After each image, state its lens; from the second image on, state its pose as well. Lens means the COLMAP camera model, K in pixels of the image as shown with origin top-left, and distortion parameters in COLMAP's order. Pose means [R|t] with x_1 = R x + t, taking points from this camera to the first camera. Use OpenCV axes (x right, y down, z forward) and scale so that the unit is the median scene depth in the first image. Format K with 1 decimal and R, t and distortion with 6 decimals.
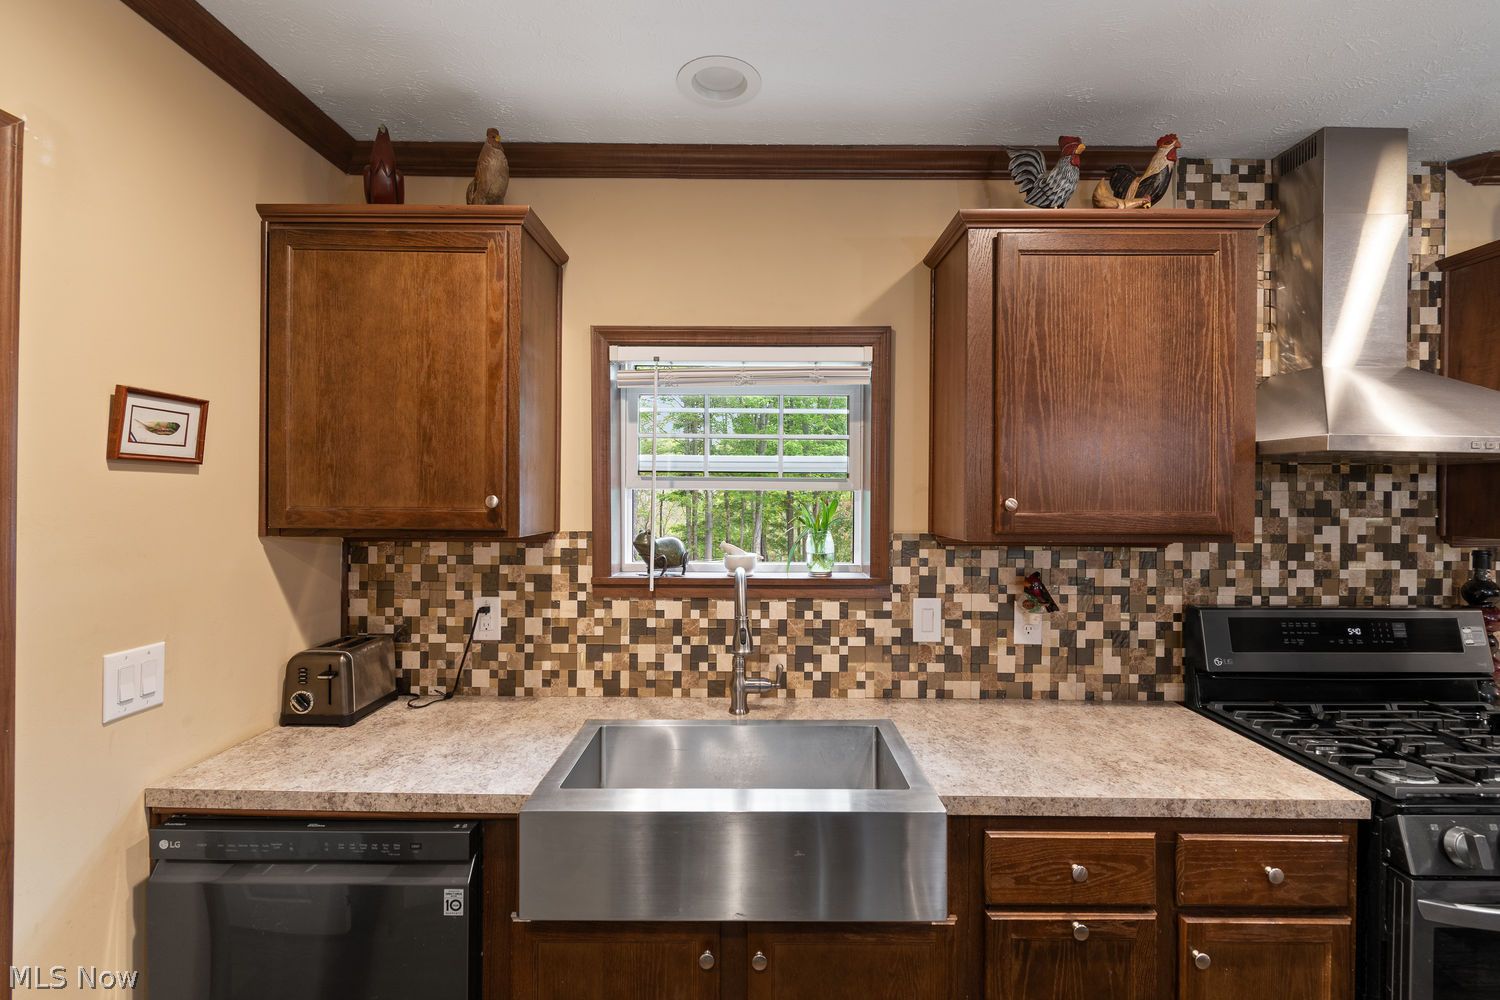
lens RADIAL K [[661.8, 0, 742.9], [0, 661.8, 499.4], [0, 0, 1]] dist [0.003677, -0.002281]
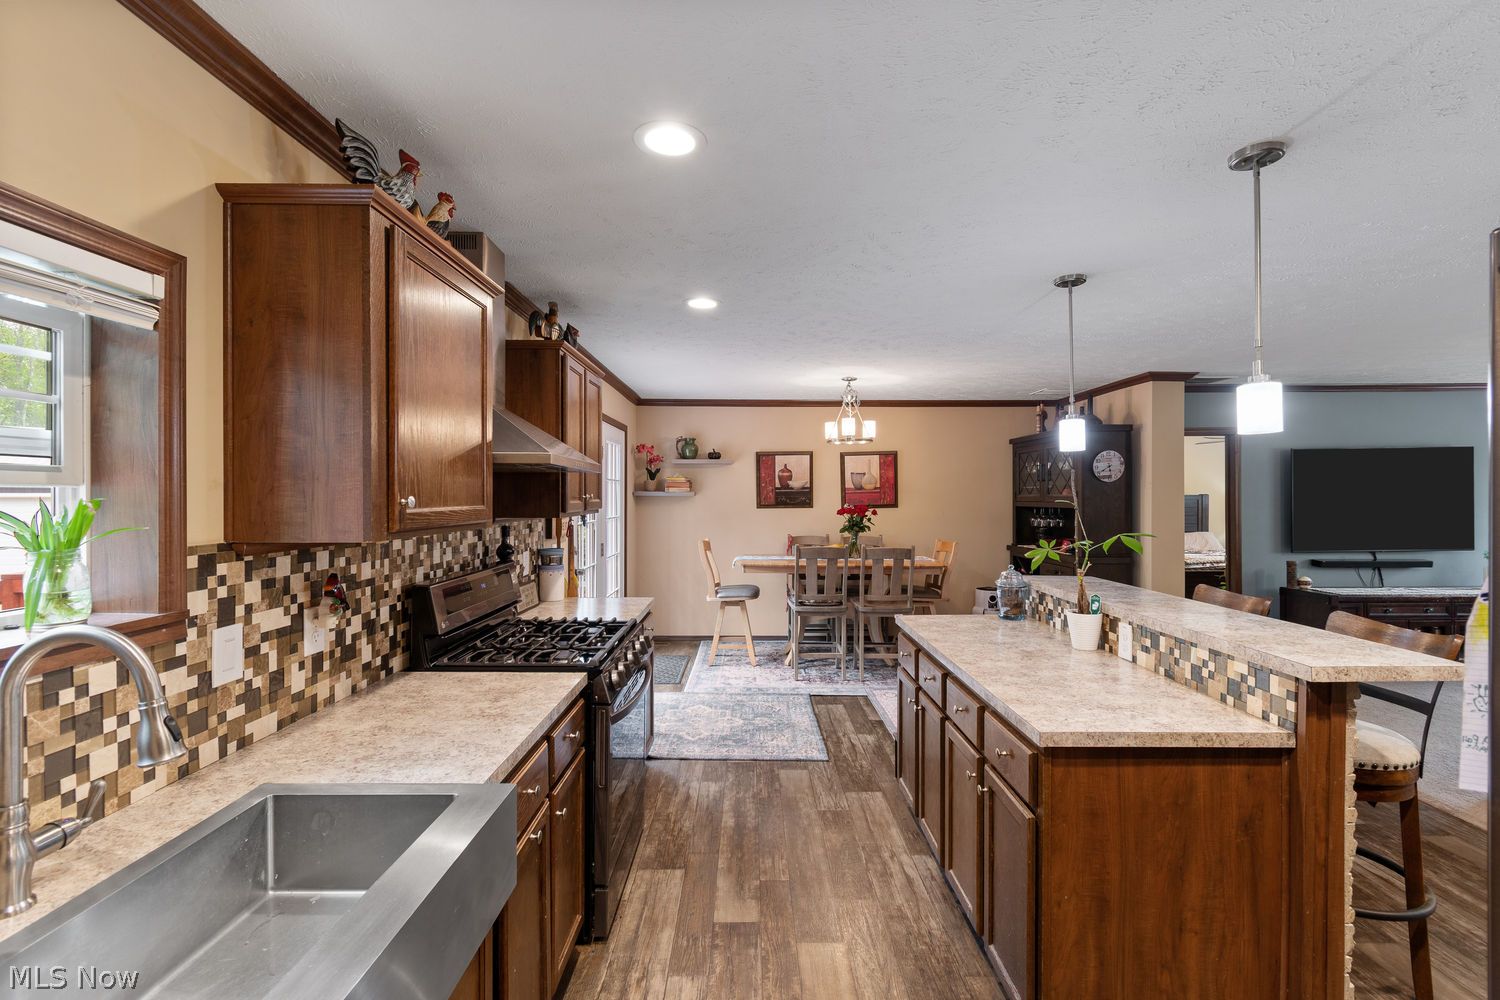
lens RADIAL K [[661.8, 0, 747.3], [0, 661.8, 498.2], [0, 0, 1]] dist [0.003677, -0.002281]
pose [[0.005580, -0.011595, 0.999917, -0.489213], [0.005993, 0.999915, 0.011561, -0.005570], [-0.999966, 0.005928, 0.005649, 0.387578]]
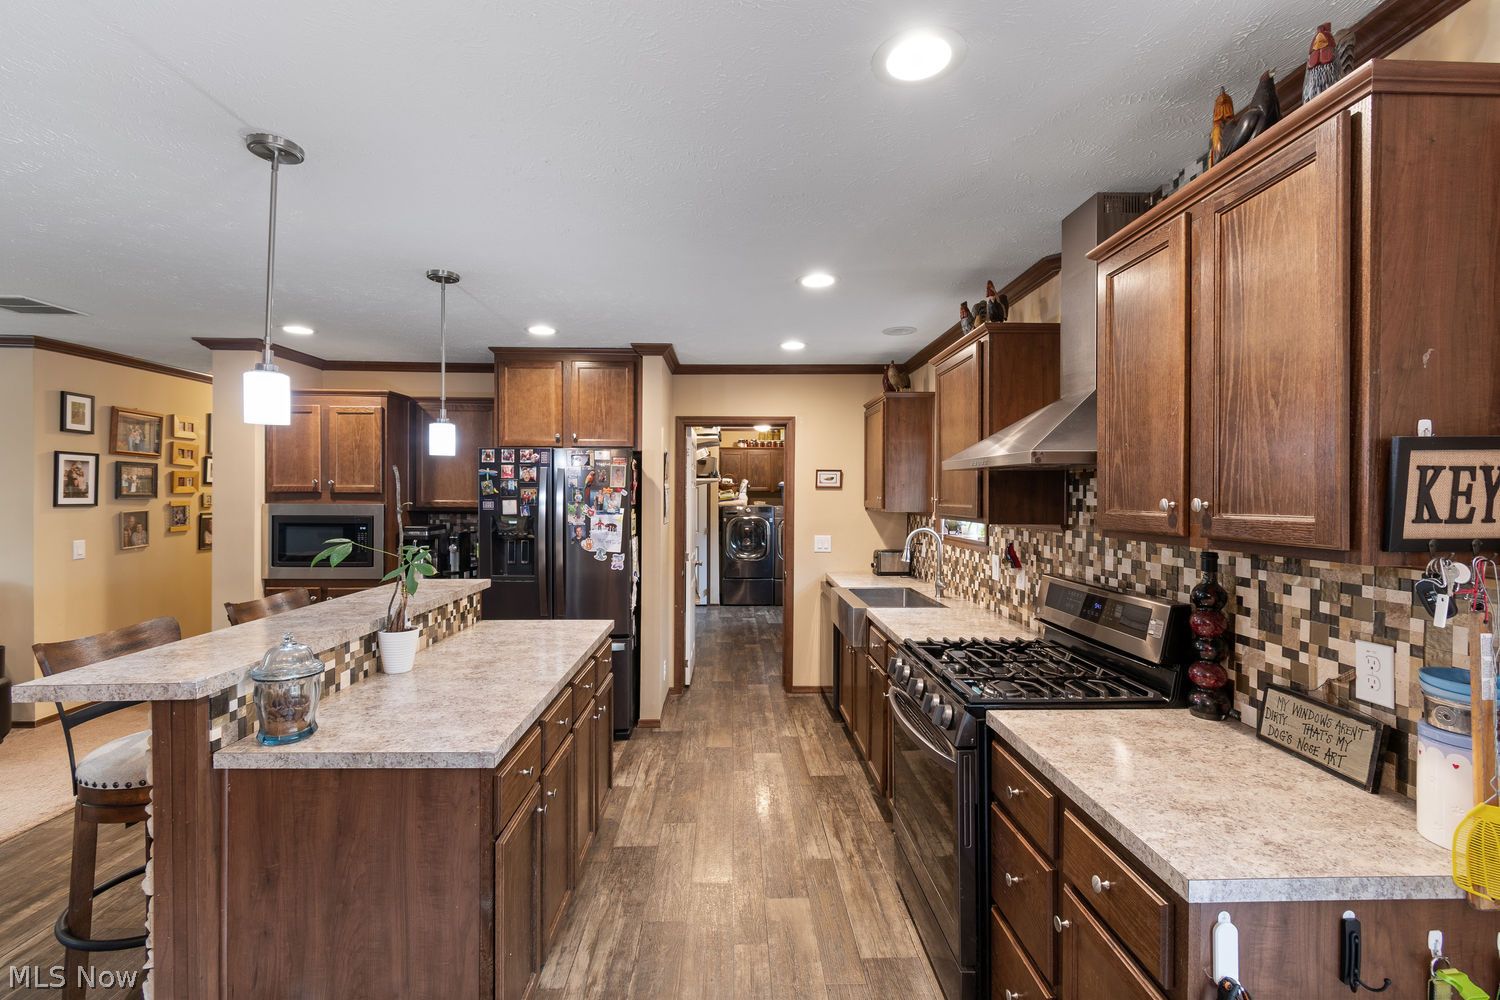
lens RADIAL K [[661.8, 0, 749.0], [0, 661.8, 497.9], [0, 0, 1]] dist [0.003677, -0.002281]
pose [[0.025800, -0.000356, -0.999667, 1.999526], [-0.009296, 0.999957, -0.000596, 0.005685], [0.999624, 0.009308, 0.025796, 0.303834]]
